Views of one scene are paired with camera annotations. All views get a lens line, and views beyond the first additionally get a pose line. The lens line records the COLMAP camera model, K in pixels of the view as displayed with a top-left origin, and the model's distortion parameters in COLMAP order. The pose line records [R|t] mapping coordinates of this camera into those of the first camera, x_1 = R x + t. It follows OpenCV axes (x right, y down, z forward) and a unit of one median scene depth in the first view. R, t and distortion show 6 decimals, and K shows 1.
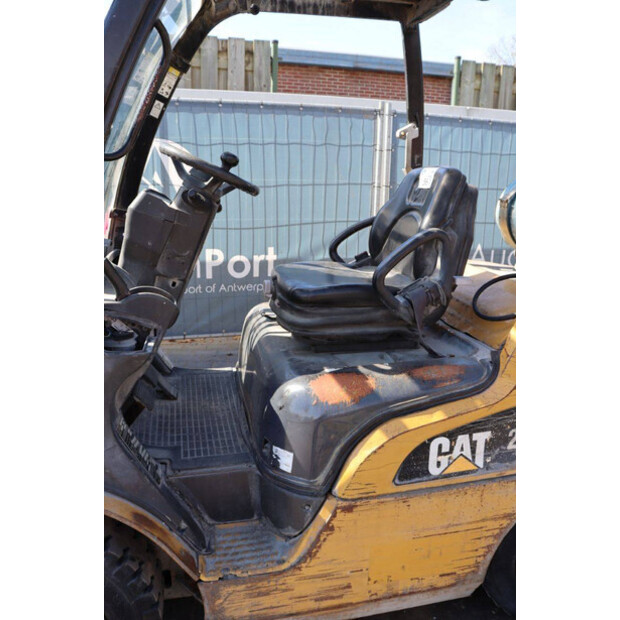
lens RADIAL K [[506.4, 0, 310.0], [0, 506.4, 310.0], [0, 0, 1]] dist [-0.172292, 0.141552]
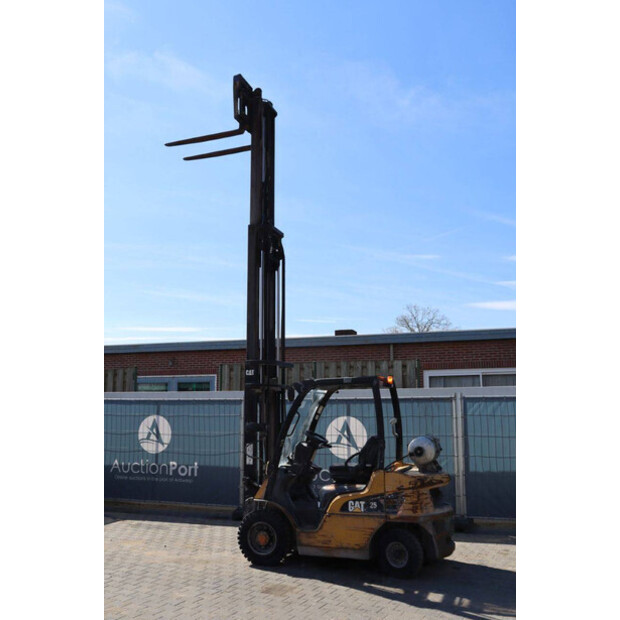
lens RADIAL K [[601.3, 0, 310.0], [0, 601.3, 310.0], [0, 0, 1]] dist [-0.112151, 0.165968]
pose [[0.840790, -0.113071, -0.529422, 2.639840], [-0.121717, 0.913423, -0.388385, 0.731718], [0.527502, 0.390989, 0.754234, -3.367052]]
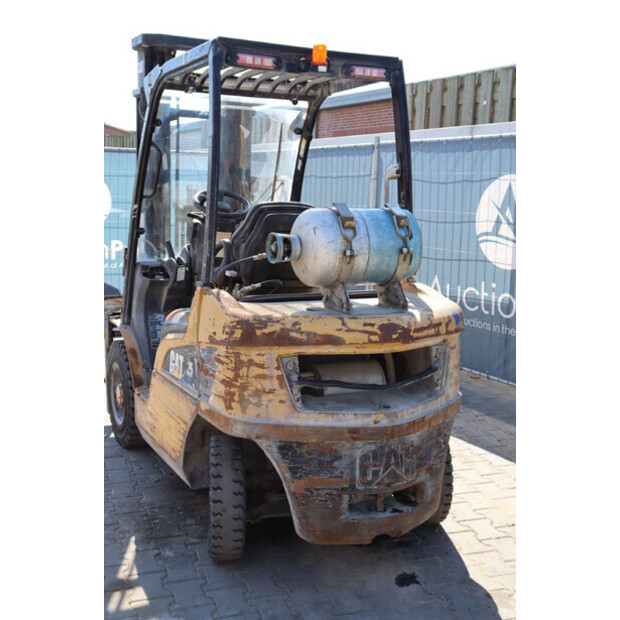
lens RADIAL K [[780.6, 0, 310.0], [0, 780.6, 310.0], [0, 0, 1]] dist [0.024845, 0.082068]
pose [[0.251984, 0.132066, -0.958678, 2.873783], [-0.273190, 0.960059, 0.060450, -0.173202], [0.928370, 0.246669, 0.277998, 0.608873]]
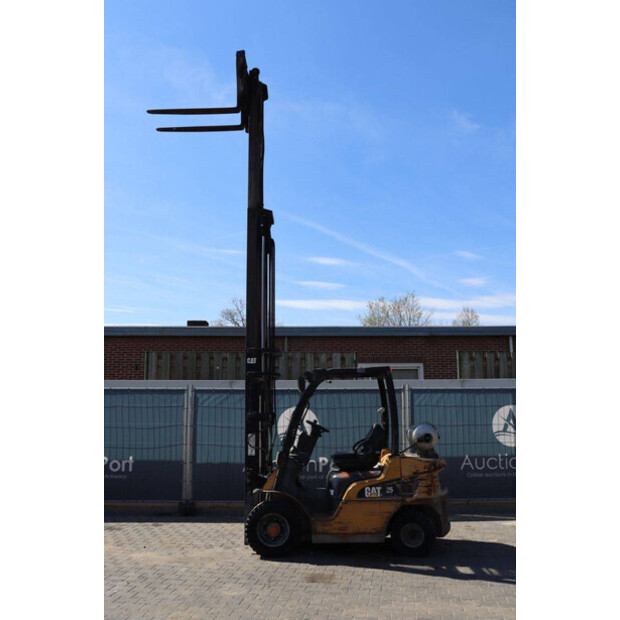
lens RADIAL K [[601.3, 0, 310.0], [0, 601.3, 310.0], [0, 0, 1]] dist [-0.112151, 0.165968]
pose [[0.972380, -0.060040, -0.225548, 0.976727], [-0.037661, 0.913325, -0.405485, 0.913091], [0.230343, 0.402780, 0.885839, -4.056488]]
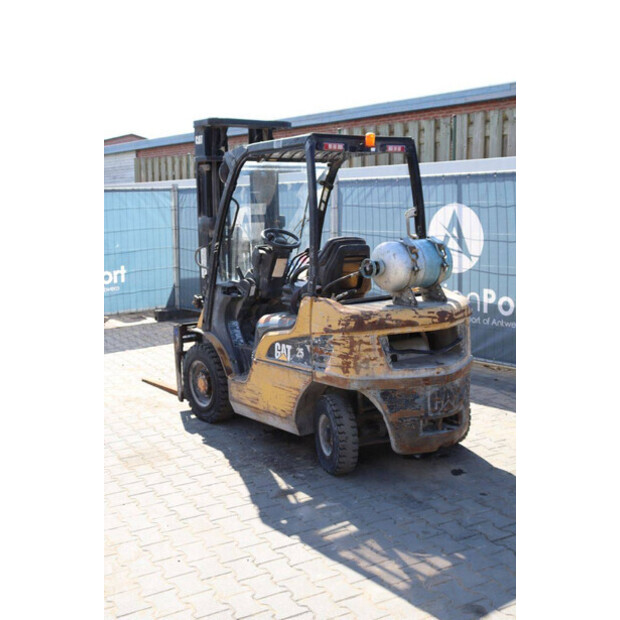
lens RADIAL K [[780.6, 0, 310.0], [0, 780.6, 310.0], [0, 0, 1]] dist [0.024845, 0.082068]
pose [[0.426688, 0.094399, -0.899459, 3.742451], [-0.209427, 0.977819, 0.003275, 0.040795], [0.879817, 0.186974, 0.436993, -0.616795]]
